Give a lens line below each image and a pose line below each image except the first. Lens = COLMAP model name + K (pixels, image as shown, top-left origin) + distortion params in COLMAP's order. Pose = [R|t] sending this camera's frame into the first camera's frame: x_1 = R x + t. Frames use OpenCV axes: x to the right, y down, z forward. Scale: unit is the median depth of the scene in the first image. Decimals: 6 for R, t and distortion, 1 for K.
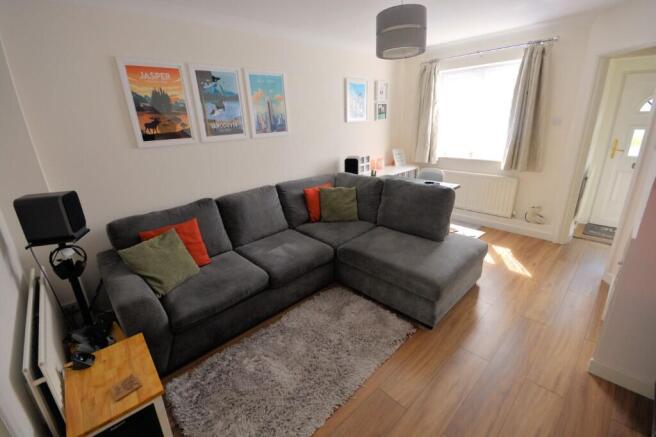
lens RADIAL K [[291.7, 0, 328.2], [0, 291.7, 217.1], [0, 0, 1]] dist [-0.000964, -0.000984]
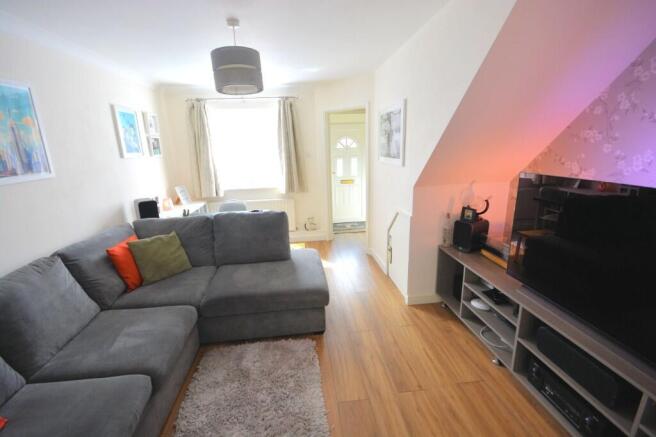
lens RADIAL K [[291.7, 0, 326.8], [0, 291.7, 213.5], [0, 0, 1]] dist [-0.000964, -0.000984]
pose [[0.598462, -0.163347, 0.784322, -0.316118], [0.264736, 0.964320, -0.001167, -0.039309], [-0.756147, 0.208337, 0.620353, 0.144470]]
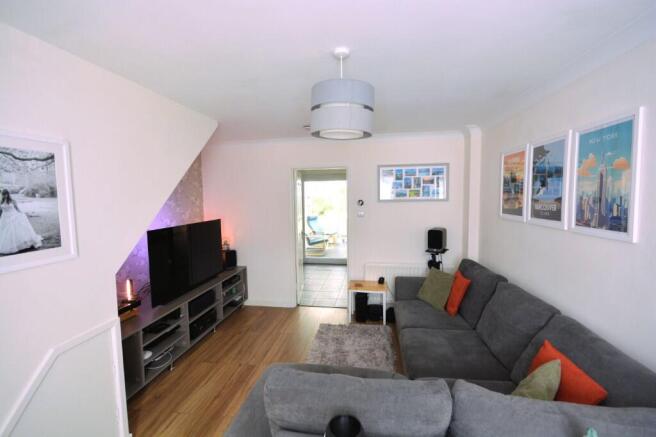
lens RADIAL K [[291.7, 0, 327.9], [0, 291.7, 218.3], [0, 0, 1]] dist [-0.000964, -0.000984]
pose [[-0.786990, 0.103281, -0.608259, 0.518384], [-0.153496, 0.922113, 0.355171, -0.428298], [0.597566, 0.372881, -0.709841, 1.097910]]
